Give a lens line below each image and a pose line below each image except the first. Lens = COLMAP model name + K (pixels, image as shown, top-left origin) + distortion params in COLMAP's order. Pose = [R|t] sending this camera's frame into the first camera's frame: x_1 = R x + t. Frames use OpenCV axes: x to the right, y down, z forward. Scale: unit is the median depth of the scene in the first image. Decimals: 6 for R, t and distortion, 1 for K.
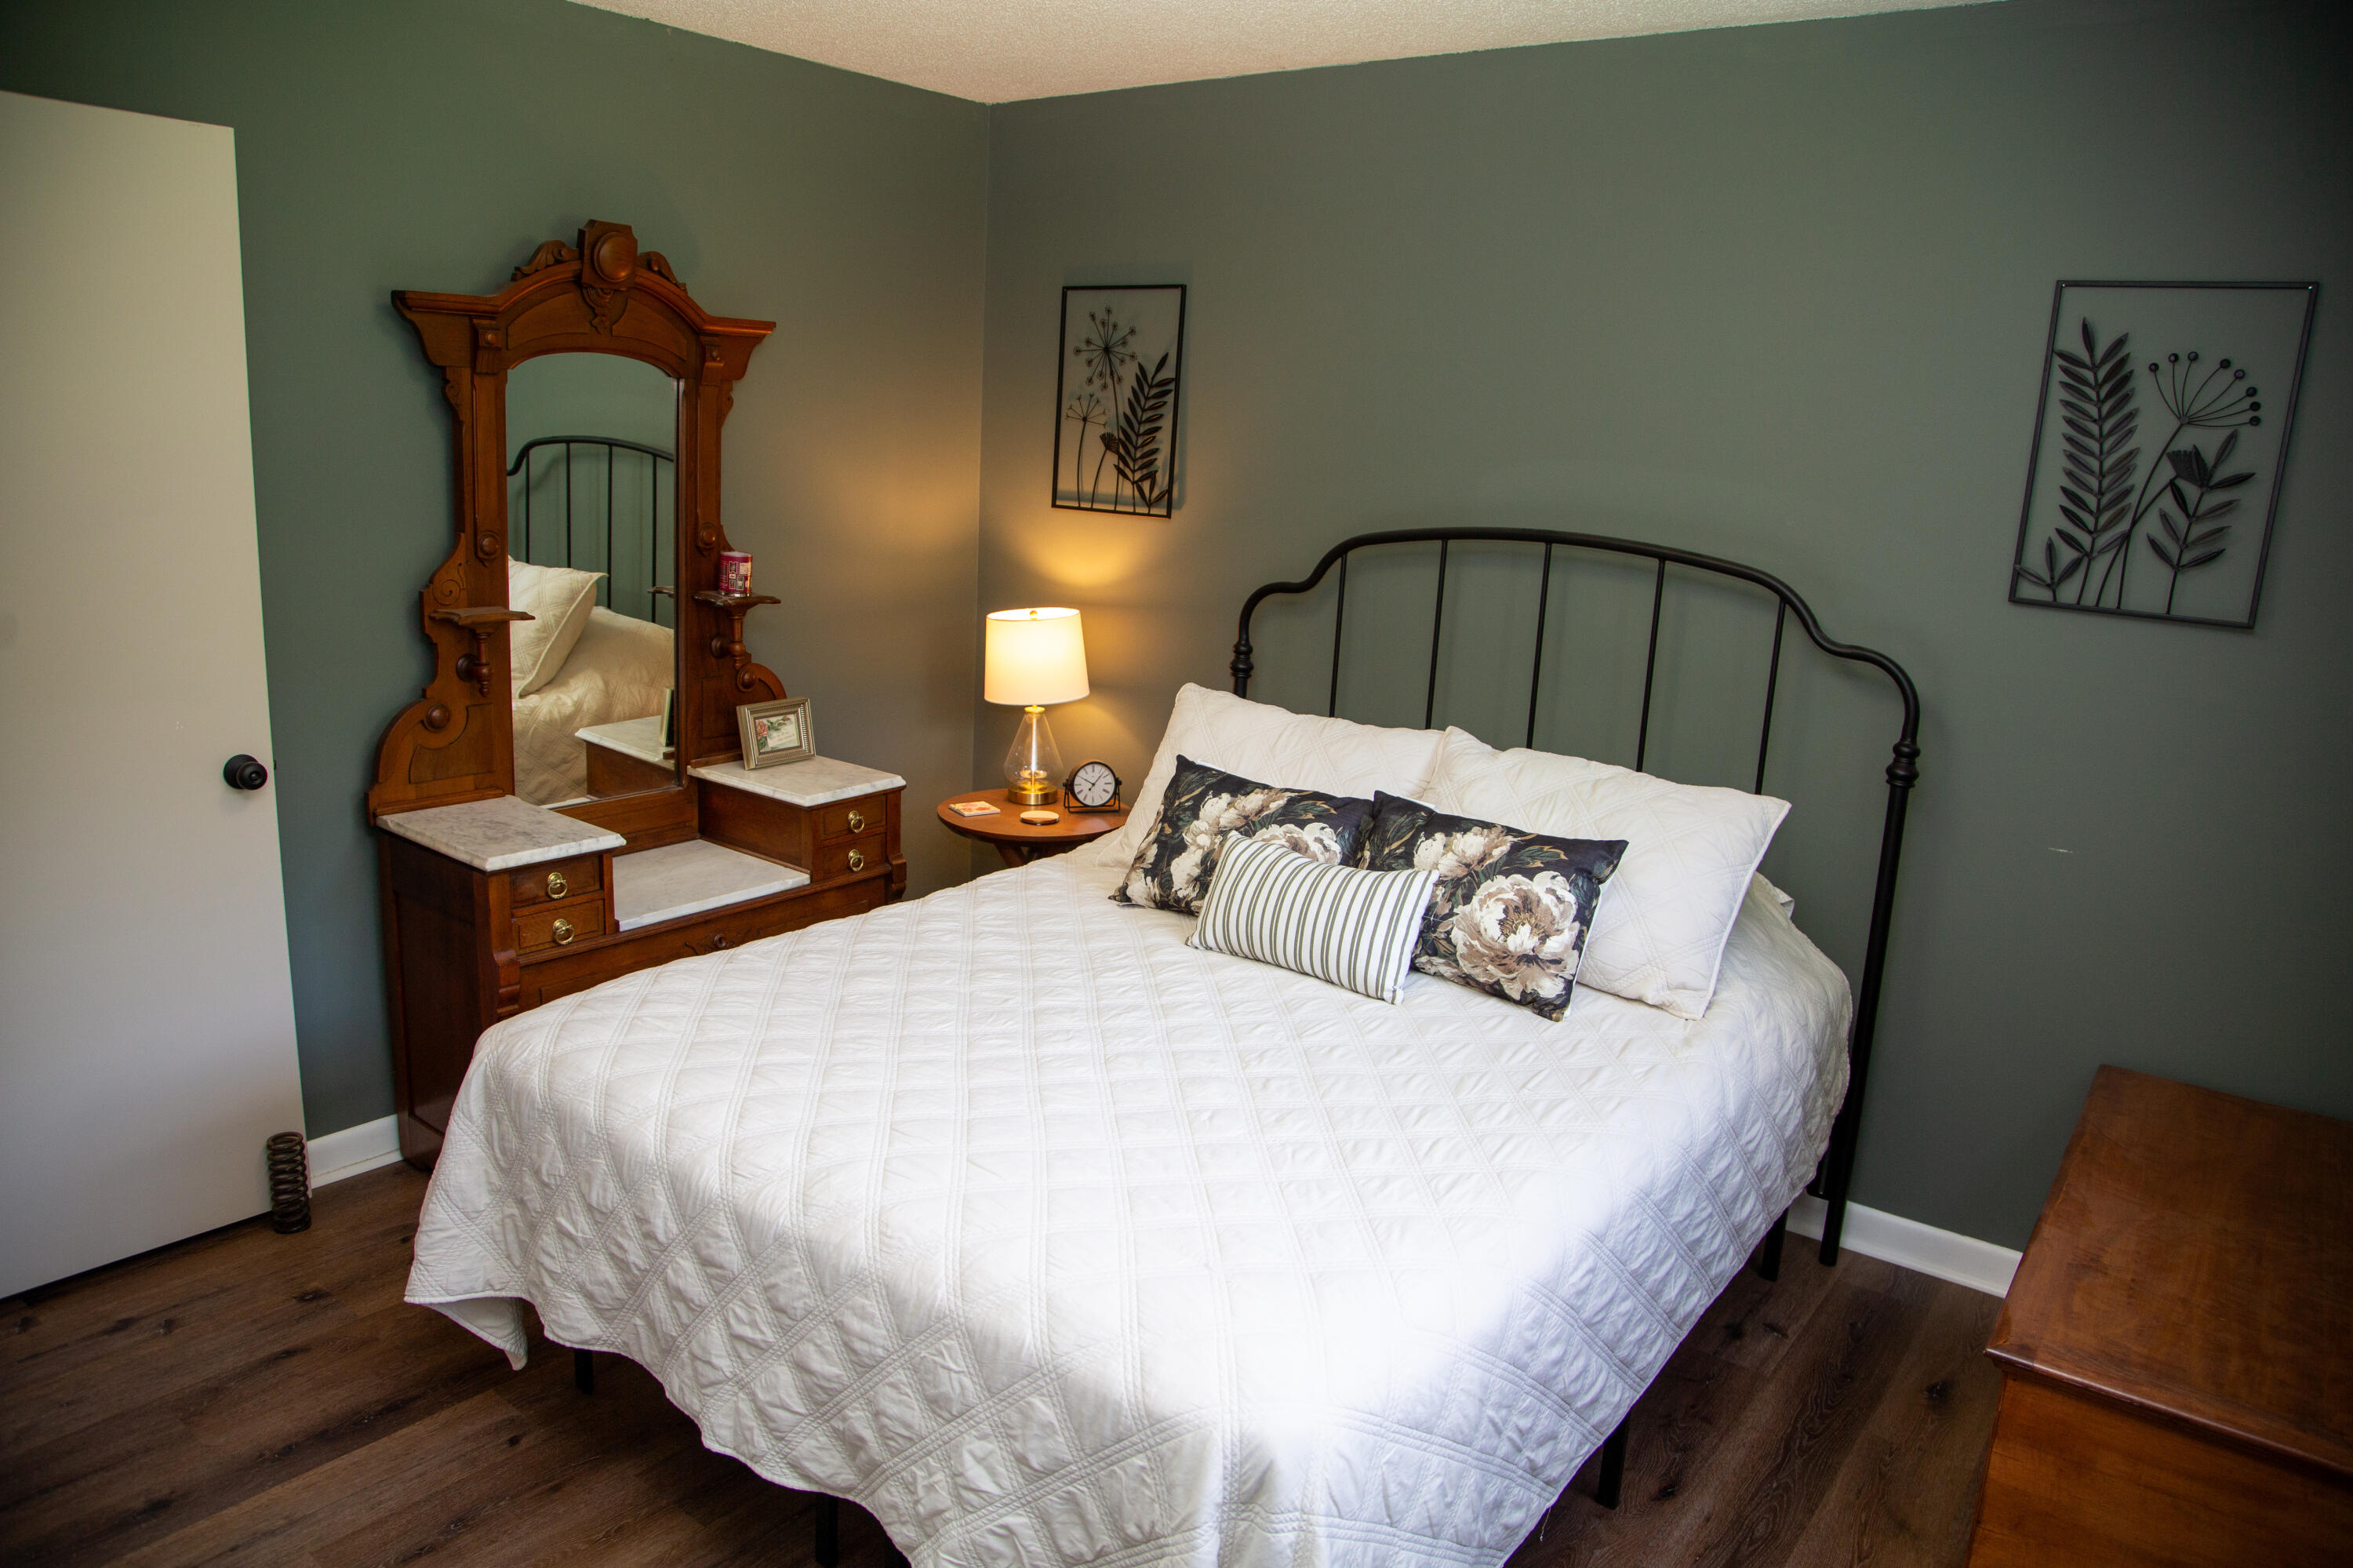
lens RADIAL K [[1594.9, 0, 1115.9], [0, 1594.9, 792.2], [0, 0, 1]] dist [-0.108289, 0.057449]
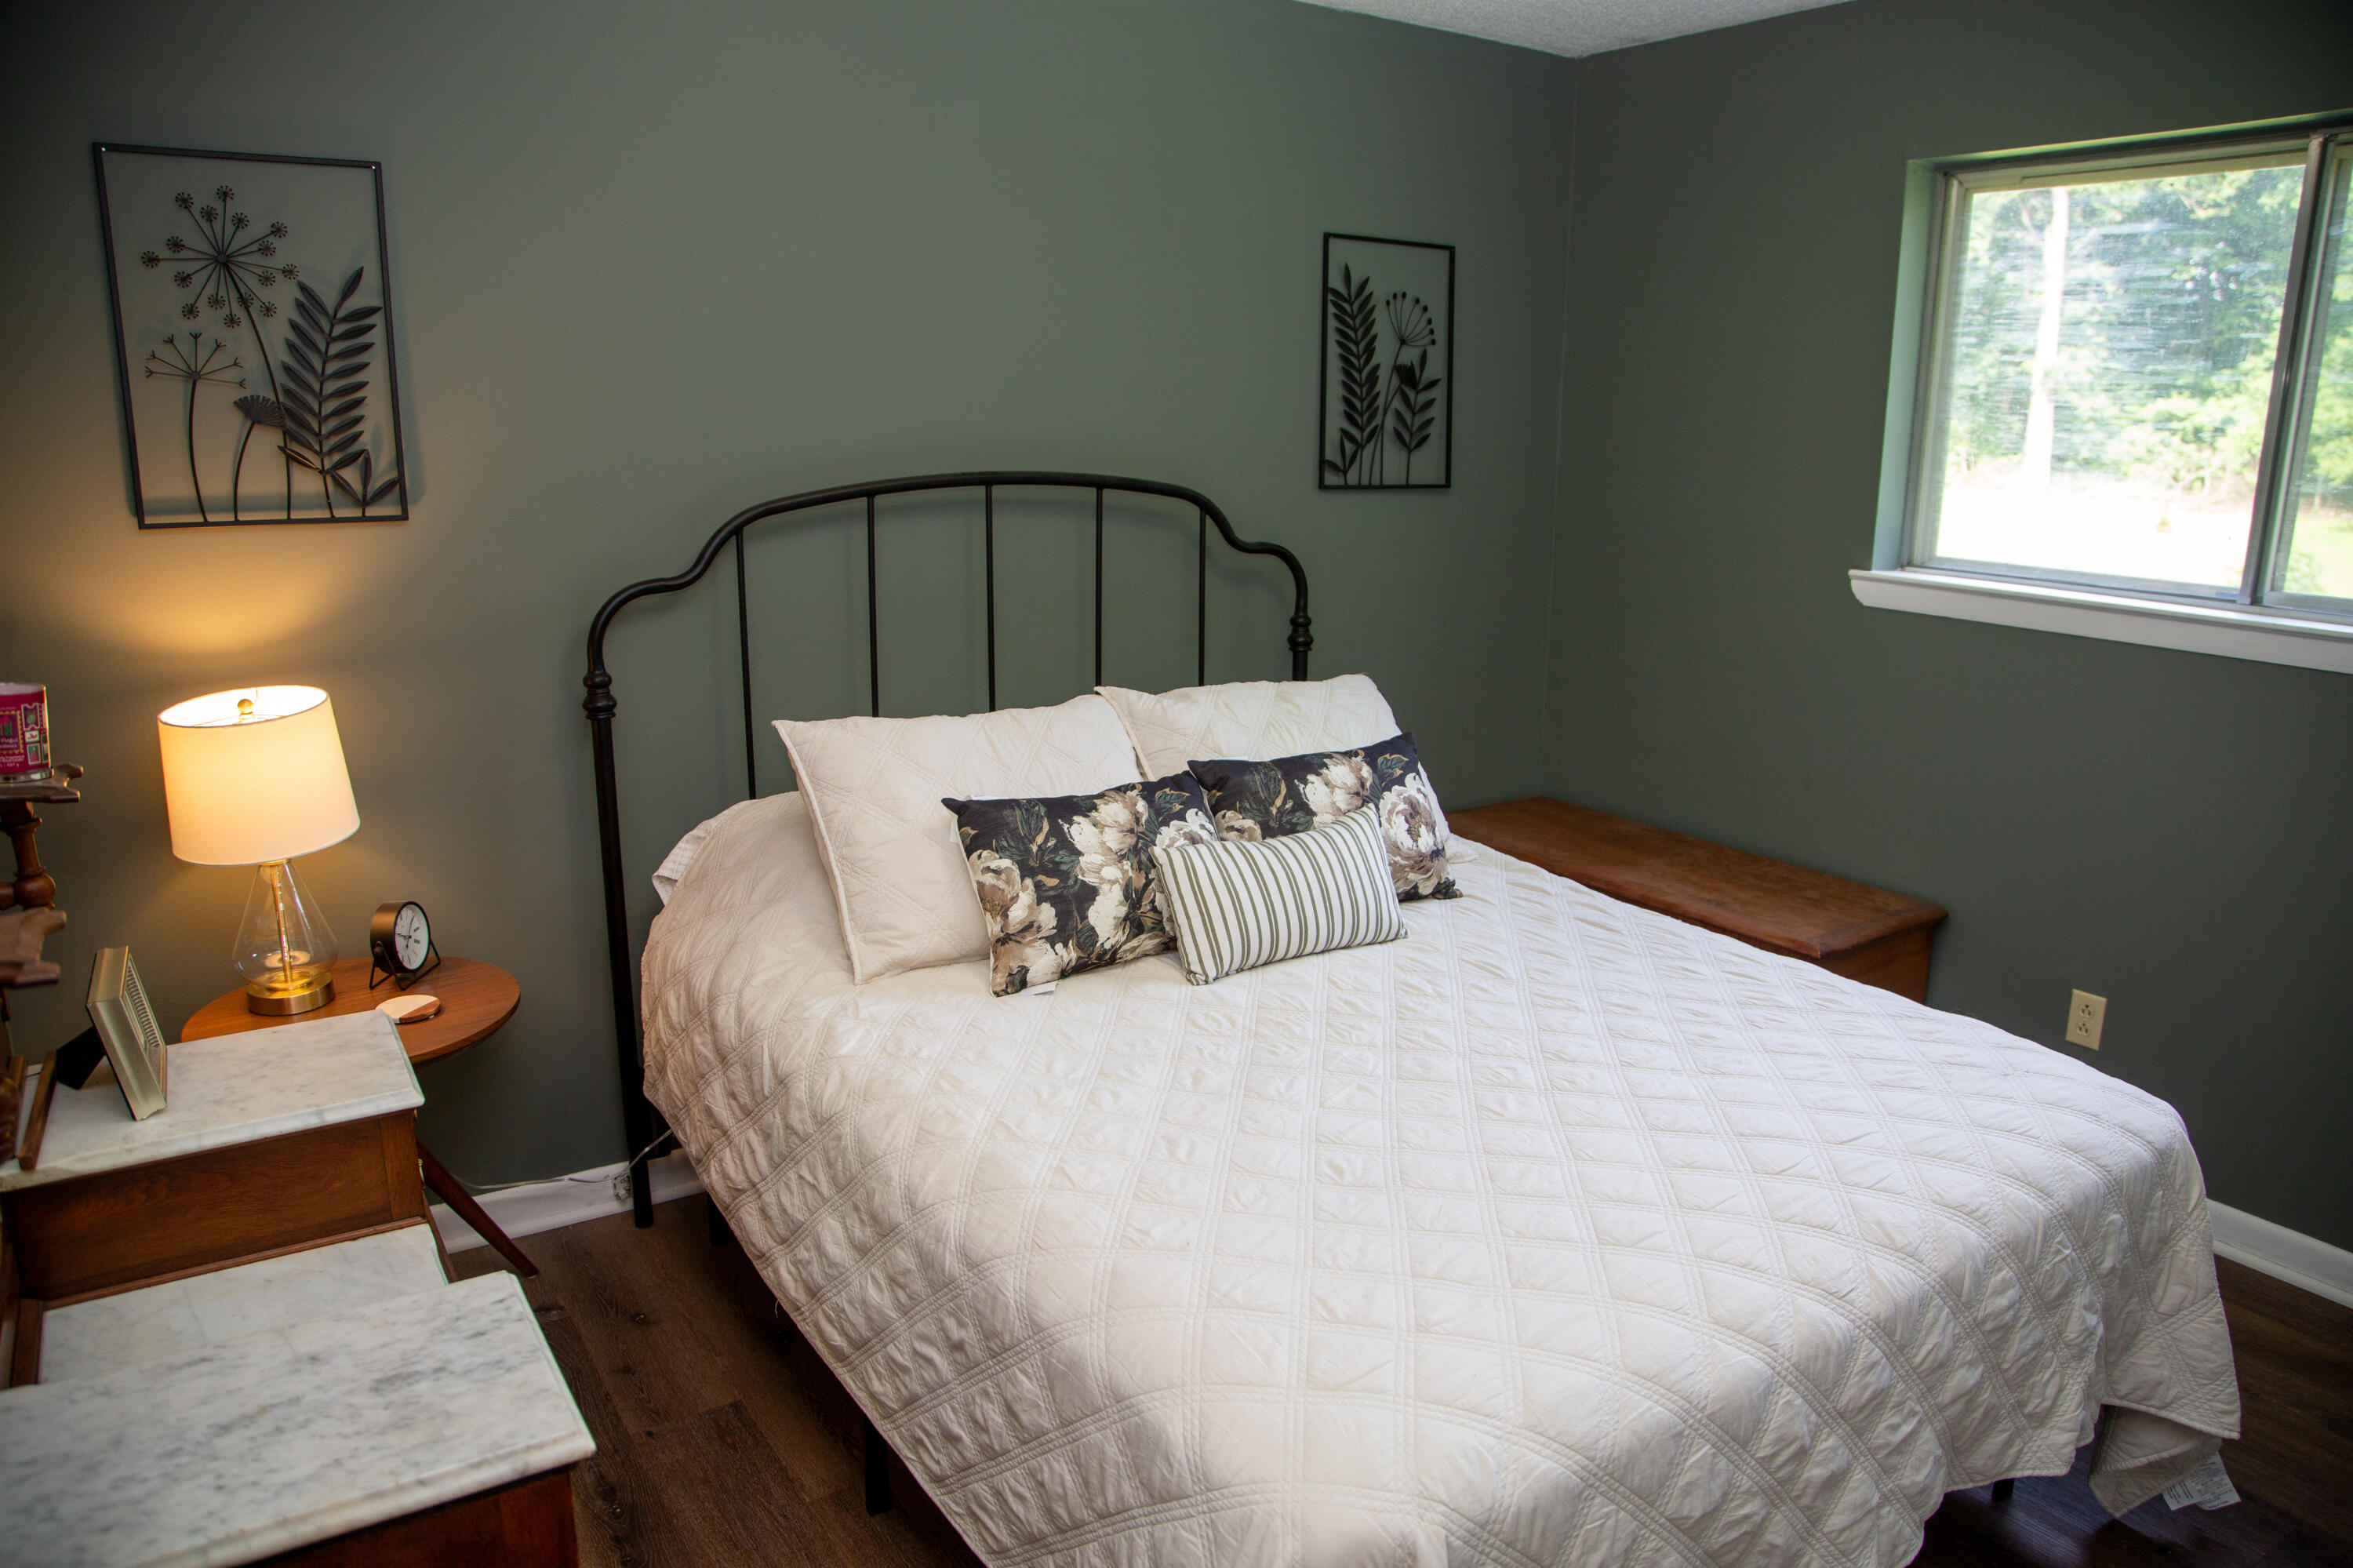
lens RADIAL K [[1594.9, 0, 1177.9], [0, 1594.9, 801.2], [0, 0, 1]] dist [-0.108289, 0.057449]
pose [[0.307173, -0.271055, 0.912236, -0.668690], [0.219455, 0.952919, 0.209247, -0.168475], [-0.926004, 0.135920, 0.352195, 0.655620]]
